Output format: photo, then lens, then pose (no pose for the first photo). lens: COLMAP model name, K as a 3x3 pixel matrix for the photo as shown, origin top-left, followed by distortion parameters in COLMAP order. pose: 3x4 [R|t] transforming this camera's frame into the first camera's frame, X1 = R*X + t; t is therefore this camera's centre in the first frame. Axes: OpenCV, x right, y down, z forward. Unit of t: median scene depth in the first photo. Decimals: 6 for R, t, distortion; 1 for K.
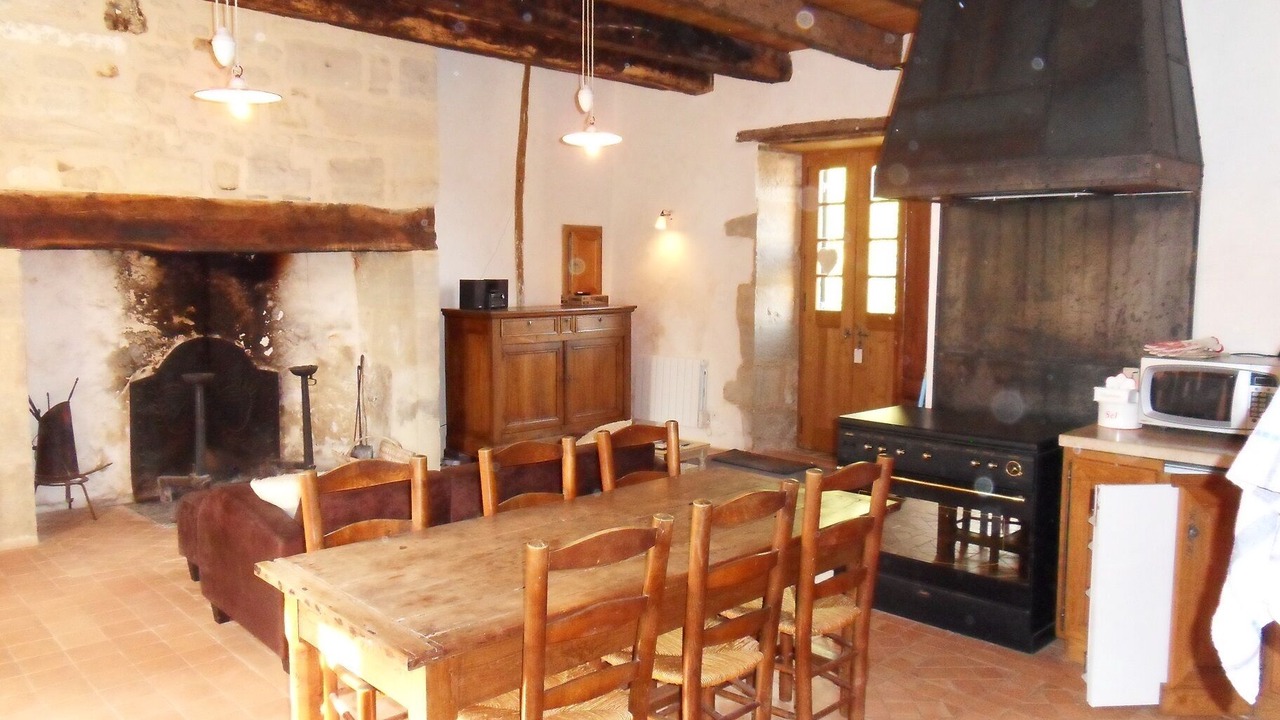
lens RADIAL K [[931.3, 0, 638.5], [0, 931.3, 359.3], [0, 0, 1]] dist [-0.014881, 0.010540]
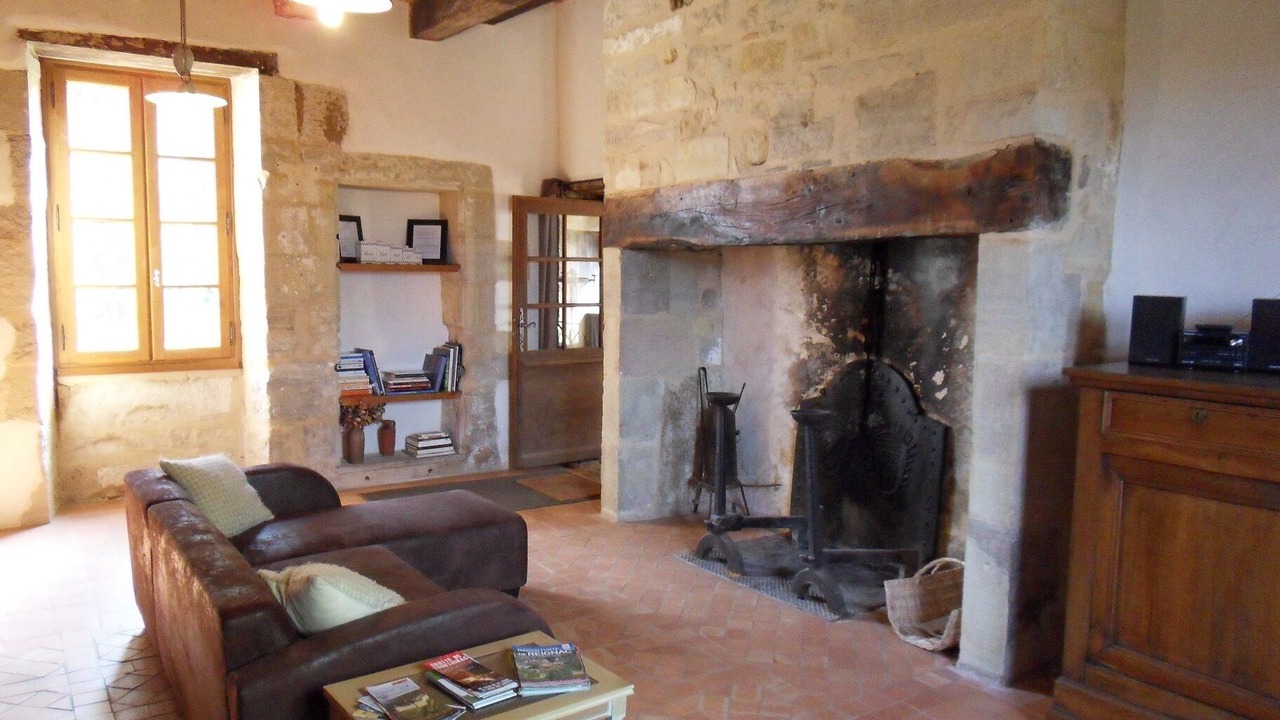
lens RADIAL K [[931.3, 0, 632.9], [0, 931.3, 360.8], [0, 0, 1]] dist [-0.014881, 0.010540]
pose [[-0.163241, 0.088976, -0.982566, 0.328024], [-0.114005, 0.987552, 0.108368, -0.086841], [0.979977, 0.129708, -0.151065, 0.964014]]
